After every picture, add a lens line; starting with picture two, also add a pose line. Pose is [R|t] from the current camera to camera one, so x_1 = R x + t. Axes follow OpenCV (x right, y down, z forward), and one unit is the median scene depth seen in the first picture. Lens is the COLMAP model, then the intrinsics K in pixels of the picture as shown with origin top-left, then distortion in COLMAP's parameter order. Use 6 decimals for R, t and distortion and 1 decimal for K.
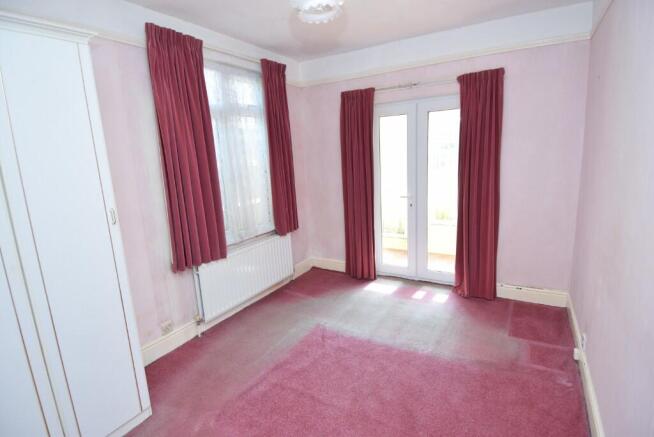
lens RADIAL K [[344.7, 0, 327.7], [0, 344.7, 220.1], [0, 0, 1]] dist [0.021134, -0.009478]
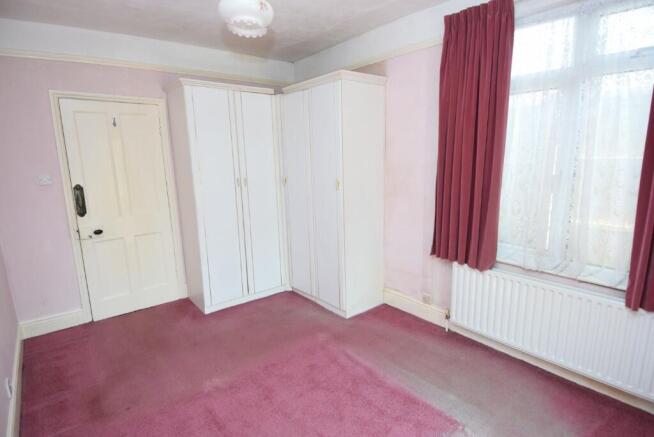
lens RADIAL K [[344.7, 0, 326.7], [0, 344.7, 218.4], [0, 0, 1]] dist [0.021134, -0.009478]
pose [[-0.343466, 0.234489, -0.909421, 0.563498], [-0.147207, 0.942919, 0.298722, -0.205986], [0.927557, 0.236474, -0.289342, 0.900274]]
